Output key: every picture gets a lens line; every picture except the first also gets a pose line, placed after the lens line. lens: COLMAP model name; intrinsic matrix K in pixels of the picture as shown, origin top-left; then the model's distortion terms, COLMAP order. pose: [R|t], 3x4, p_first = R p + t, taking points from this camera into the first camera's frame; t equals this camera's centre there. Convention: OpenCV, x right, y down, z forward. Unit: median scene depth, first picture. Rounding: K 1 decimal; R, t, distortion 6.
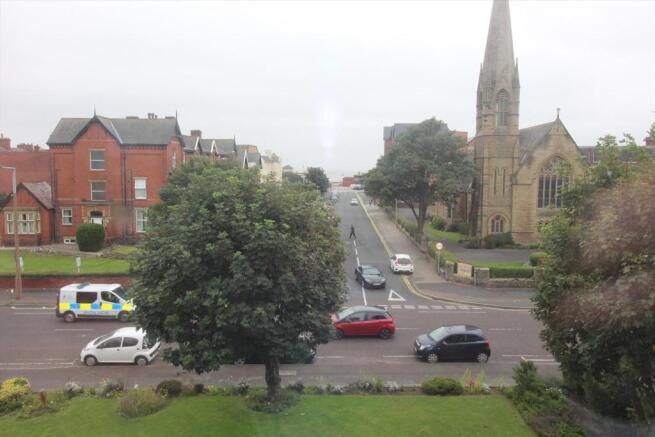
lens RADIAL K [[528.5, 0, 330.4], [0, 528.5, 213.2], [0, 0, 1]] dist [0.016487, 0.004217]
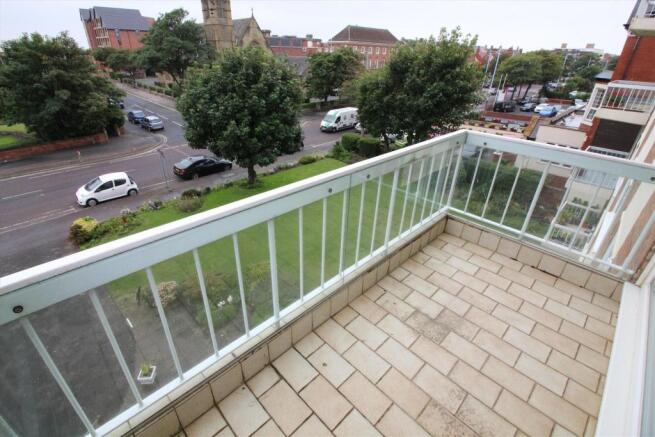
lens RADIAL K [[310.5, 0, 327.5], [0, 310.5, 221.4], [0, 0, 1]] dist [-0.002510, -0.006578]
pose [[0.702682, -0.334211, 0.628126, -0.243788], [0.050018, 0.903833, 0.424952, 0.006482], [-0.709744, -0.267188, 0.651823, 0.017299]]
